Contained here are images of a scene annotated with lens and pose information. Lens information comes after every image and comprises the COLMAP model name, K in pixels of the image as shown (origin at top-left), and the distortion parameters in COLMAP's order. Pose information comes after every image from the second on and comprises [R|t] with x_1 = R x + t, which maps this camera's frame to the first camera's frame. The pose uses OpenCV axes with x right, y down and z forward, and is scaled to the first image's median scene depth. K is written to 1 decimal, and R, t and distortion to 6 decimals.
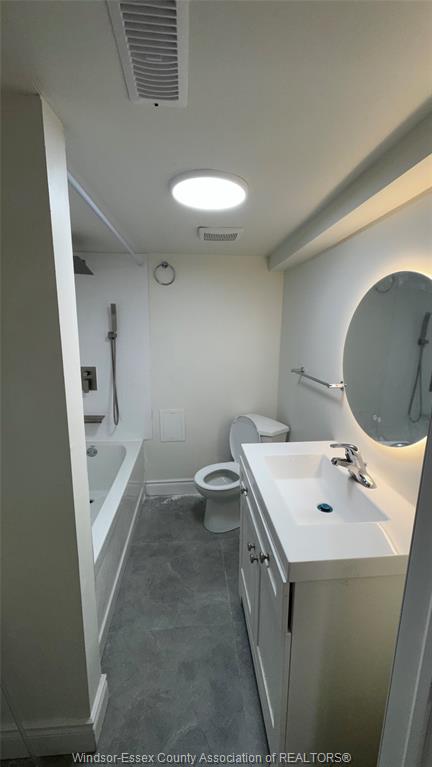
lens RADIAL K [[305.5, 0, 218.5], [0, 305.5, 384.2], [0, 0, 1]] dist [-0.001670, -0.000501]
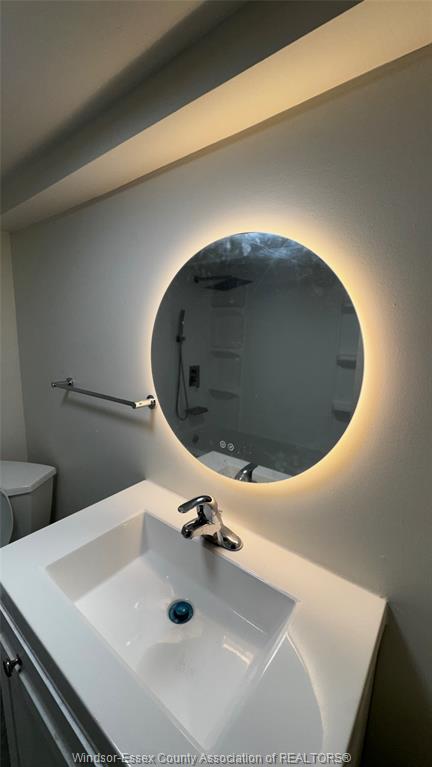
lens RADIAL K [[305.5, 0, 213.5], [0, 305.5, 384.8], [0, 0, 1]] dist [-0.001670, -0.000501]
pose [[0.681861, -0.117554, 0.721975, 0.006897], [0.115162, 0.991945, 0.052748, -0.051177], [-0.722360, 0.047177, 0.689906, 0.402227]]
